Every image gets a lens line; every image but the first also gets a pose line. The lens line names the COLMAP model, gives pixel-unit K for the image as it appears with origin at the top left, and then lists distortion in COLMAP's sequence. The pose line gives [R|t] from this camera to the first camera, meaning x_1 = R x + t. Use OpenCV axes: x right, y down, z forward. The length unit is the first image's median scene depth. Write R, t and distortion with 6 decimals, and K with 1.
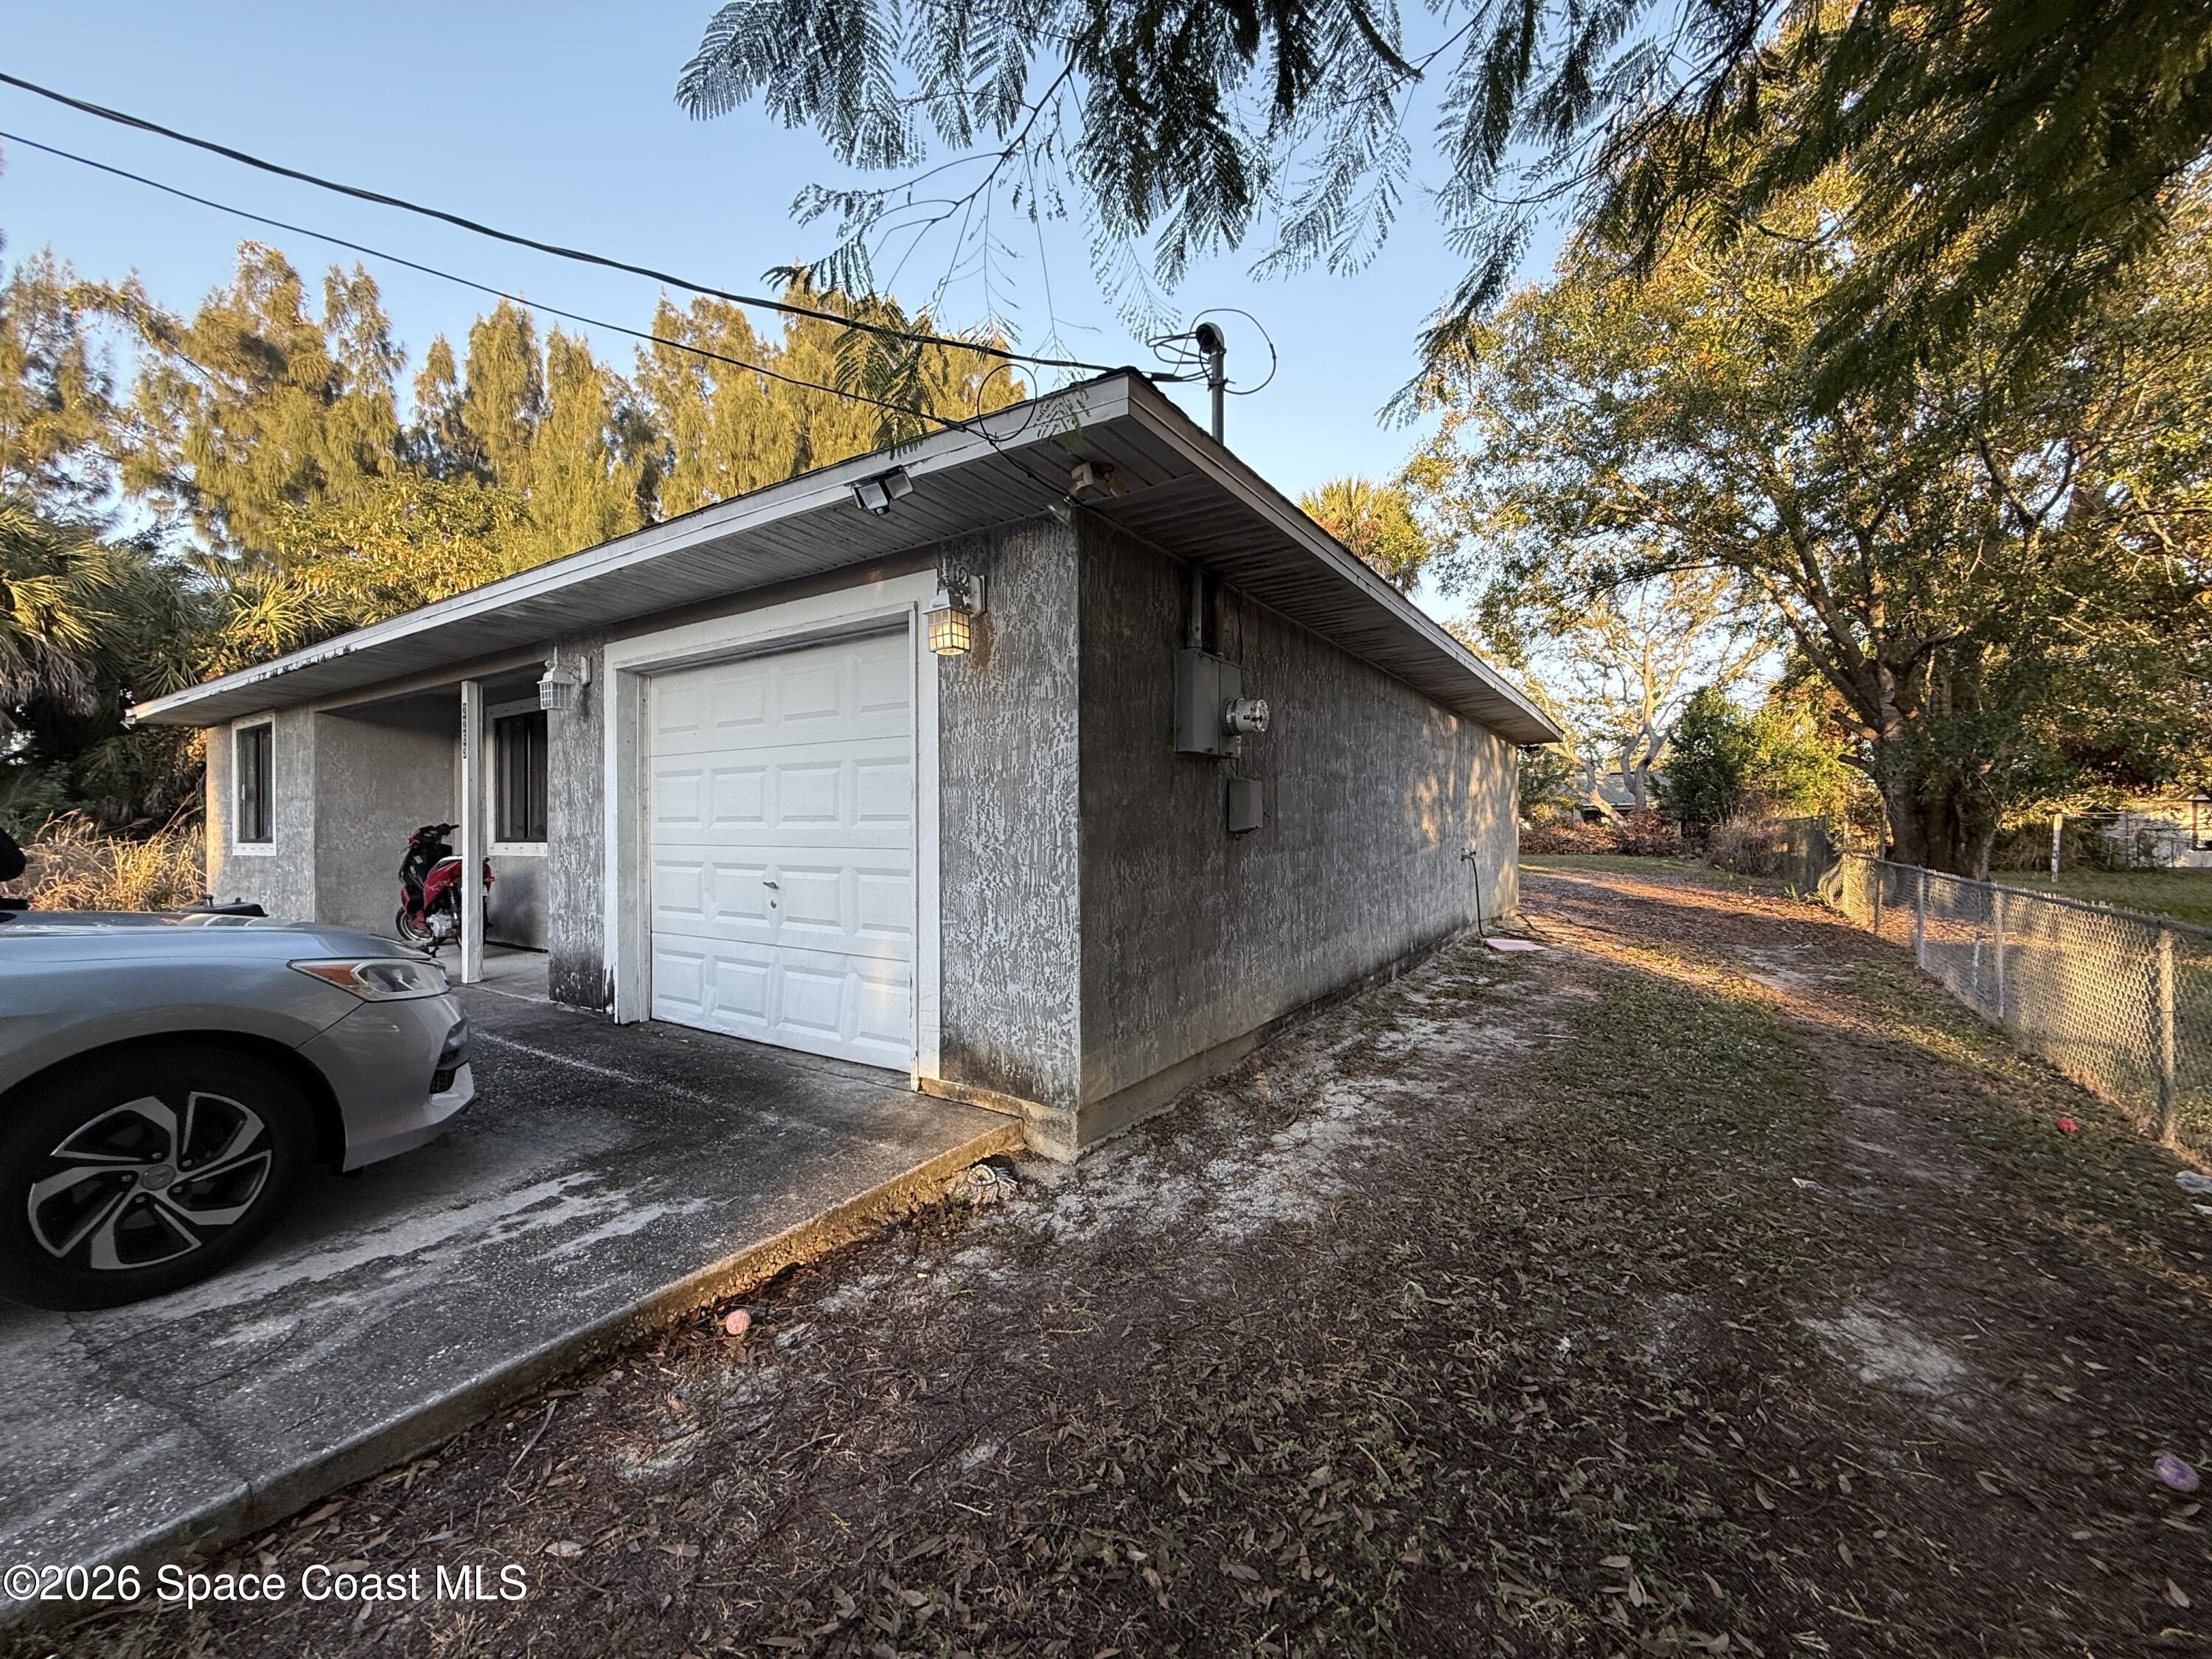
lens RADIAL K [[877.4, 0, 1096.3], [0, 877.4, 834.4], [0, 0, 1]] dist [0.000772, 0.000077]
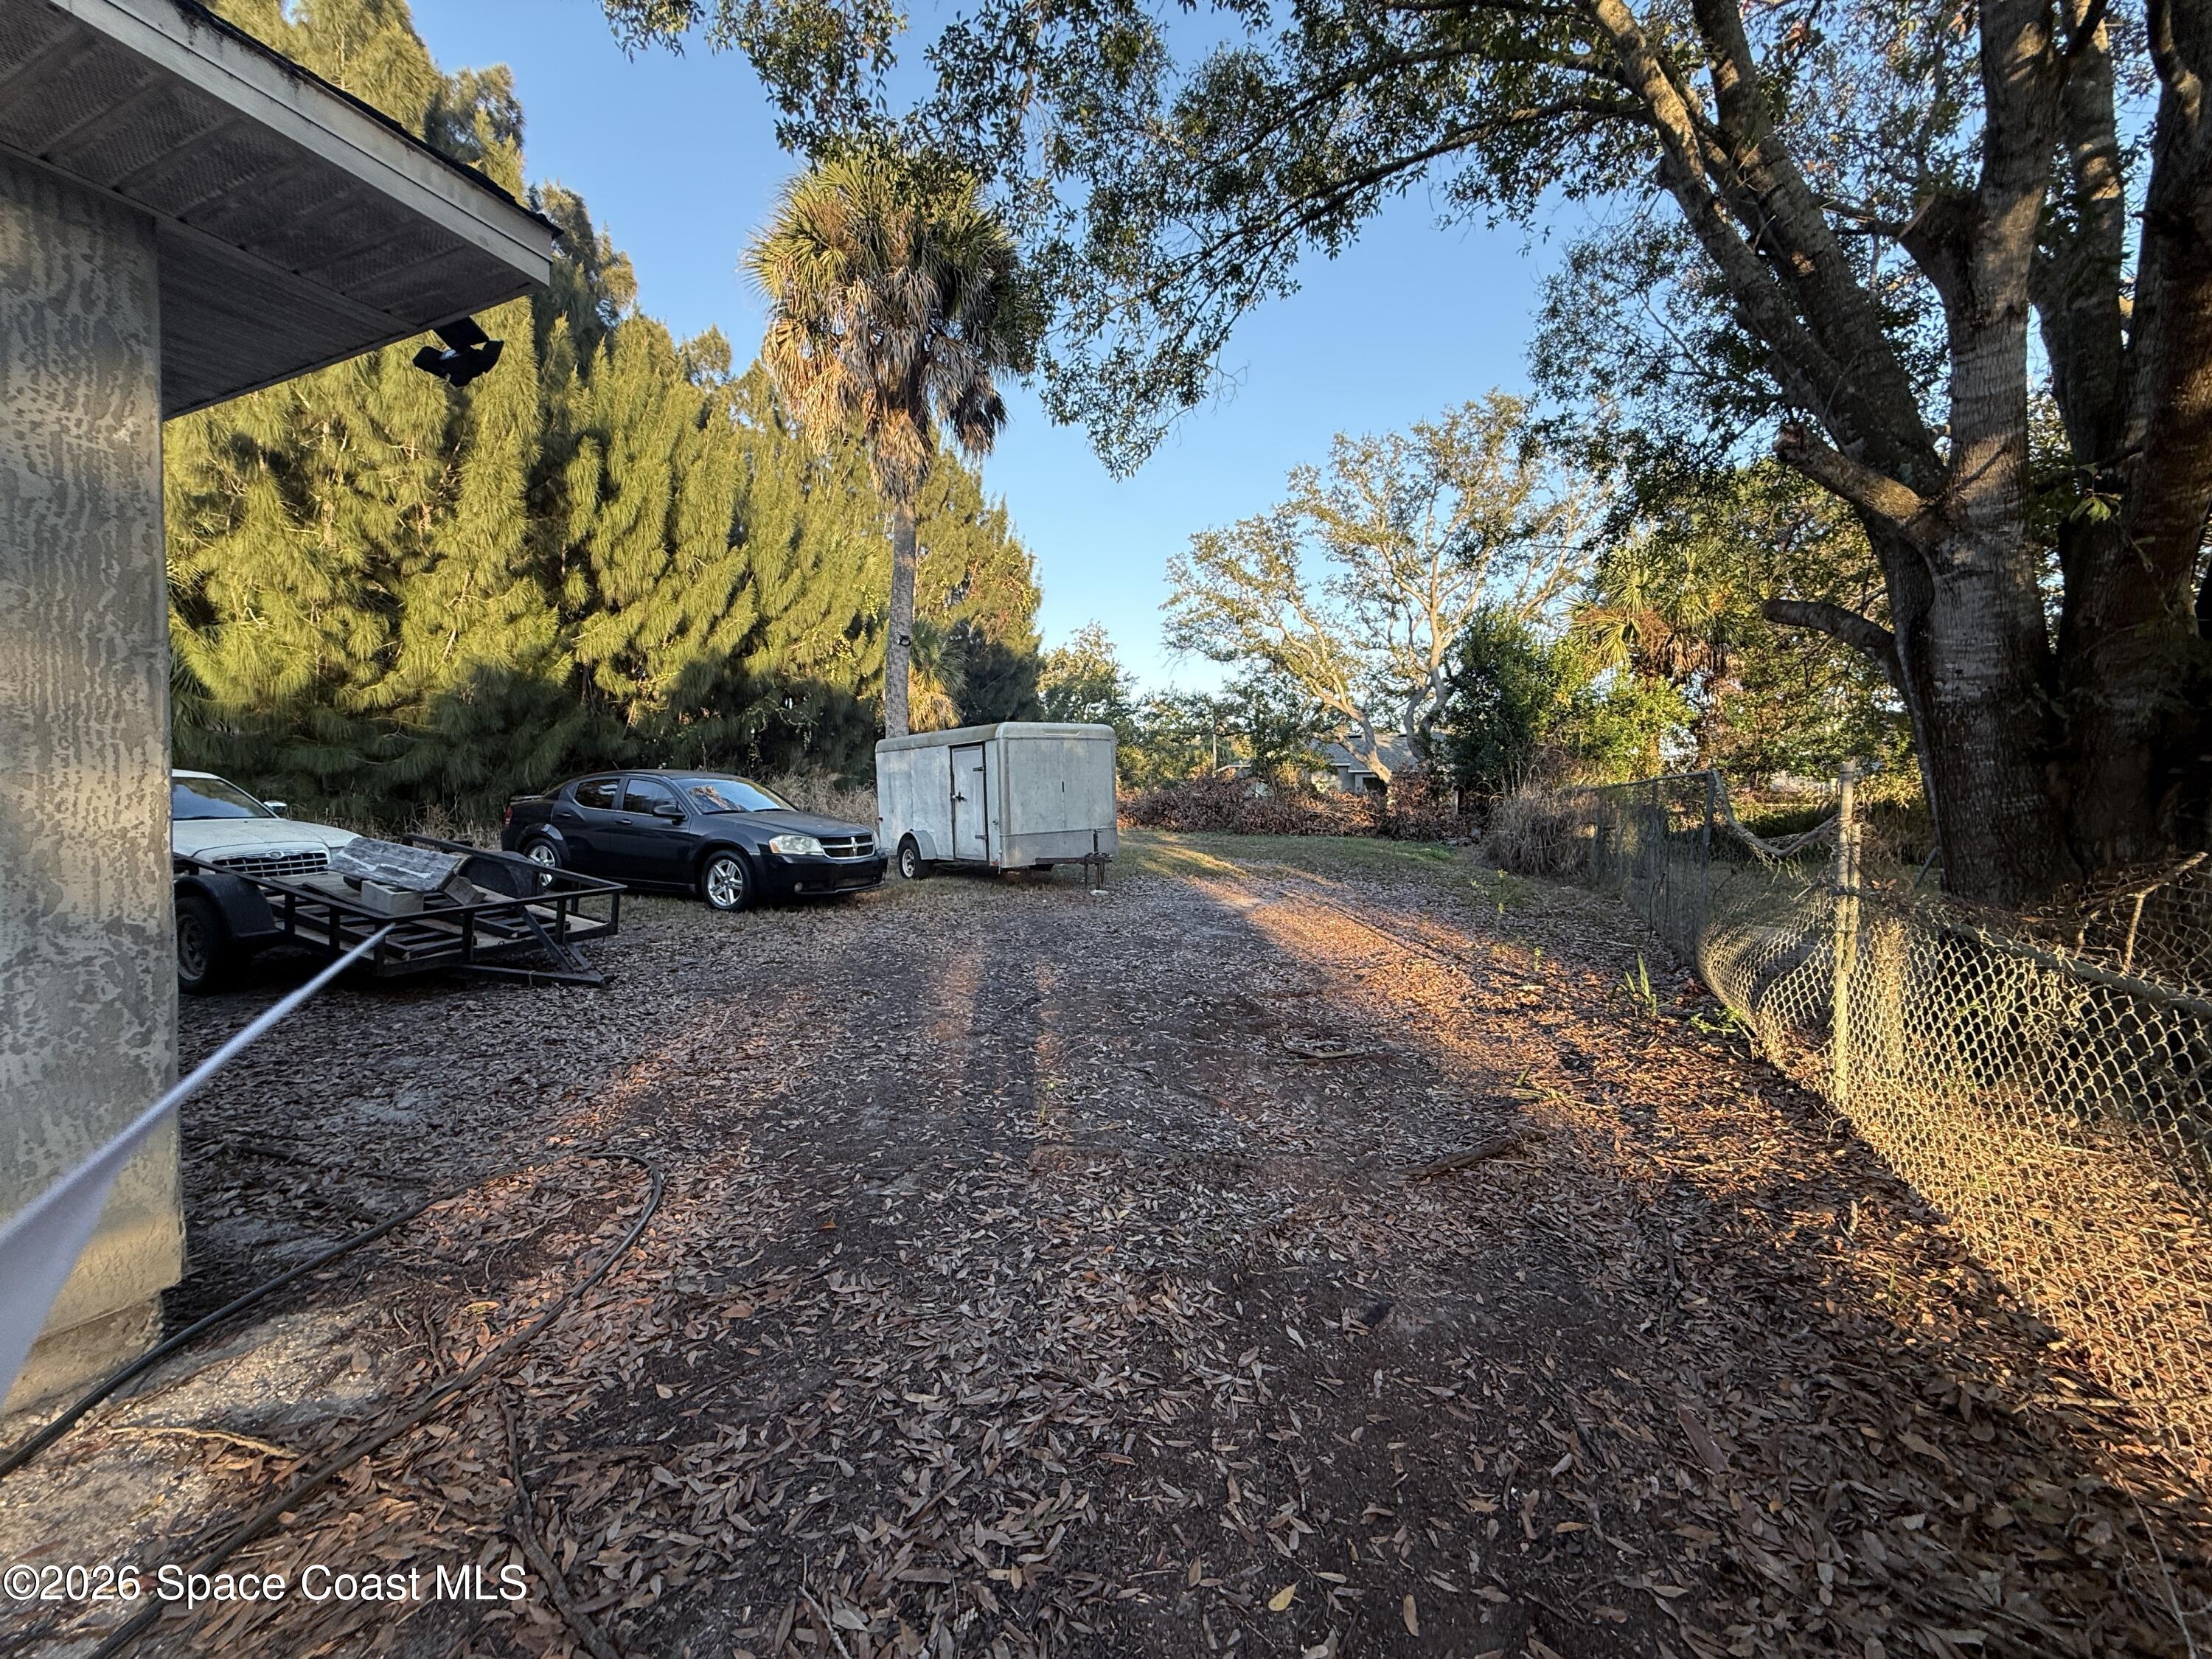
lens RADIAL K [[877.4, 0, 1113.2], [0, 877.4, 817.5], [0, 0, 1]] dist [0.000772, 0.000077]
pose [[0.983615, 0.009198, 0.180045, 0.268674], [-0.012002, 0.999823, 0.014489, 0.000278], [-0.179880, -0.016412, 0.983552, 0.357413]]
